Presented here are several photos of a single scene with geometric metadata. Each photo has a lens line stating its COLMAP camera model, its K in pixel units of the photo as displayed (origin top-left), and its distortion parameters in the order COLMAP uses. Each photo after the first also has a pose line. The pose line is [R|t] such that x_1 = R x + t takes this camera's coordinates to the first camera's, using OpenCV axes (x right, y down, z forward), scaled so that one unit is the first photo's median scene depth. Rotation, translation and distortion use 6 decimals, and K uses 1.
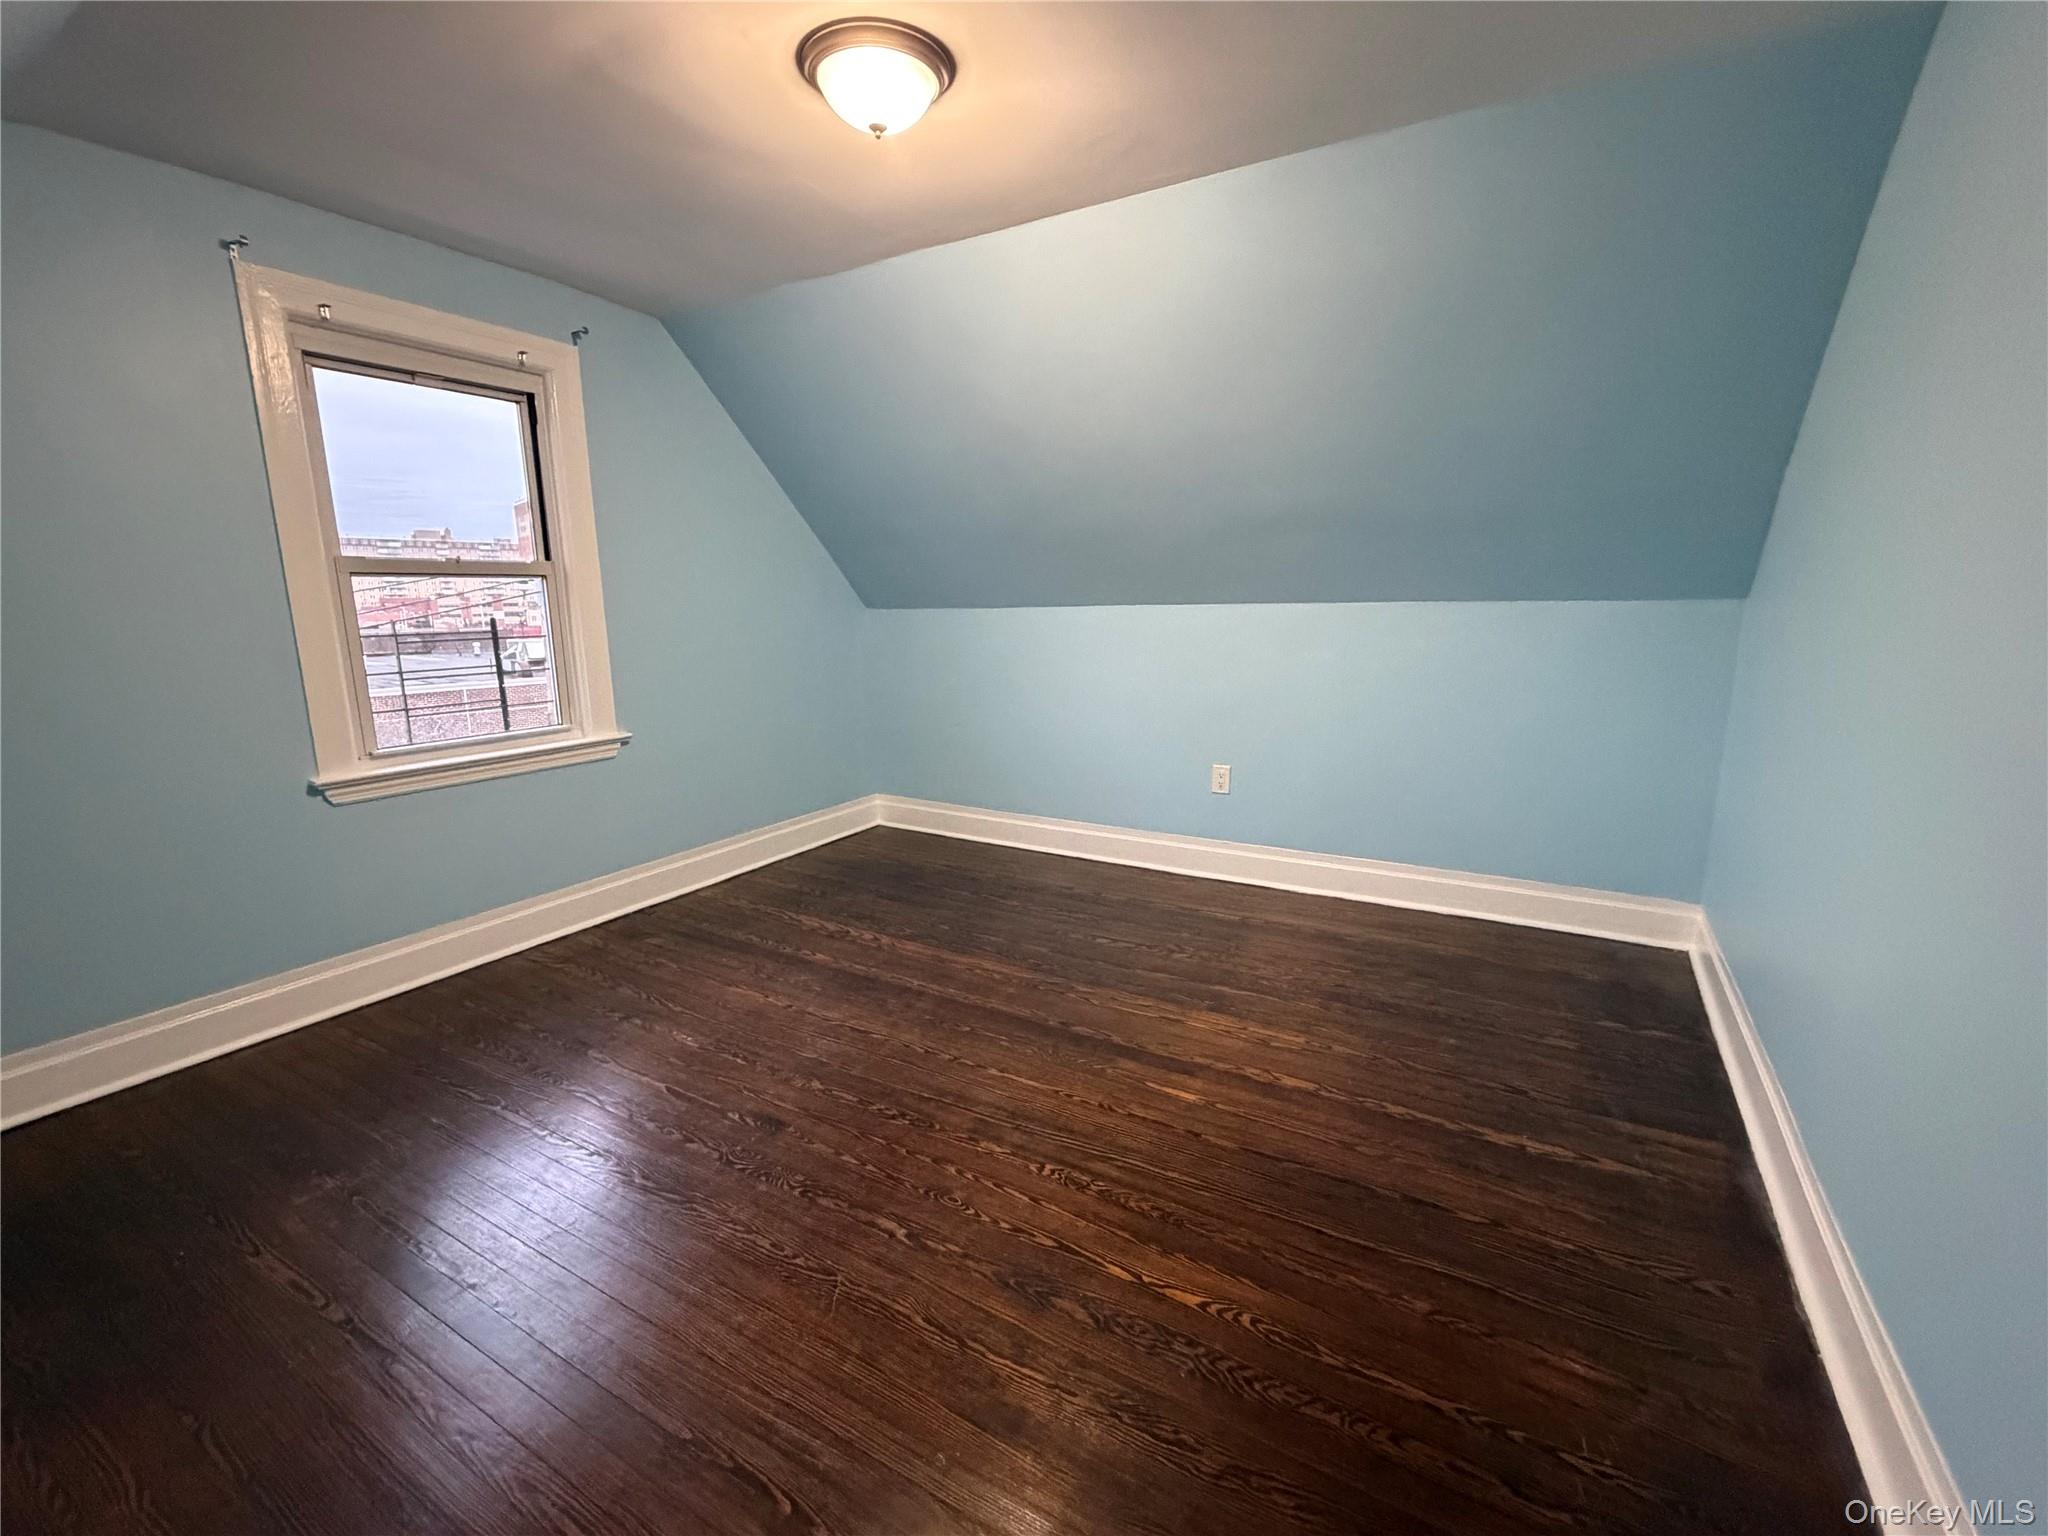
lens RADIAL K [[874.0, 0, 1024.0], [0, 874.0, 768.0], [0, 0, 1]] dist [-0.000713, -0.000096]
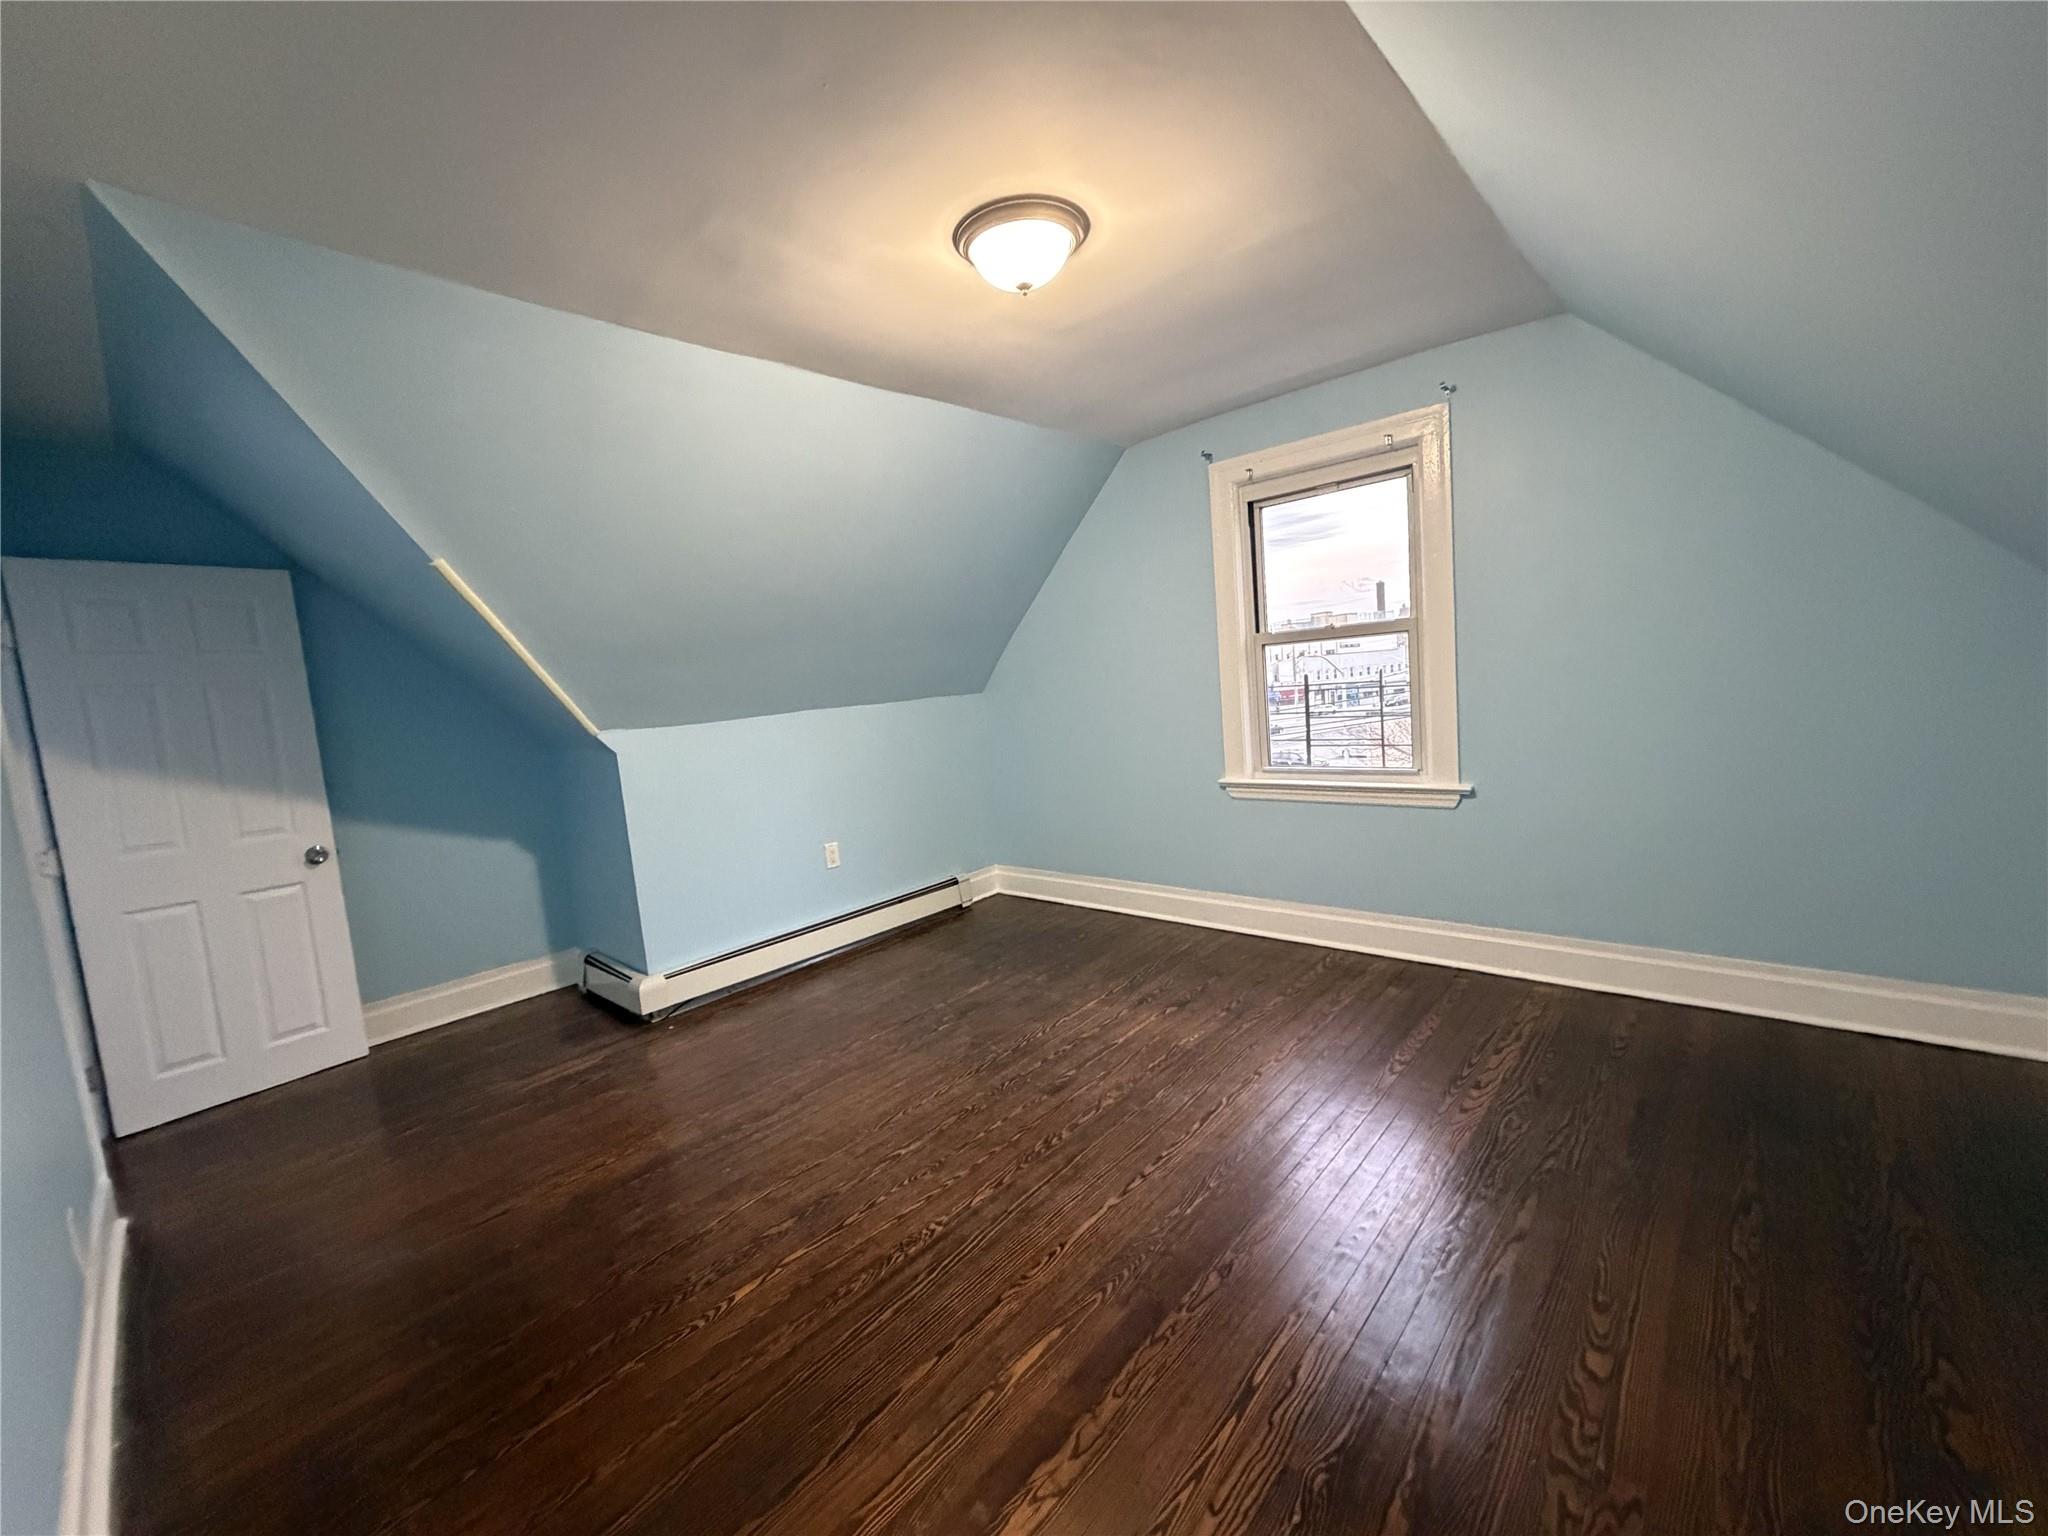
lens RADIAL K [[819.4, 0, 1024.0], [0, 819.4, 768.0], [0, 0, 1]] dist [0.000130, 0.000275]
pose [[-0.203019, 0.134399, -0.969907, 0.740958], [-0.100768, 0.982409, 0.157223, -0.218099], [0.973976, 0.129655, -0.185904, 0.992781]]
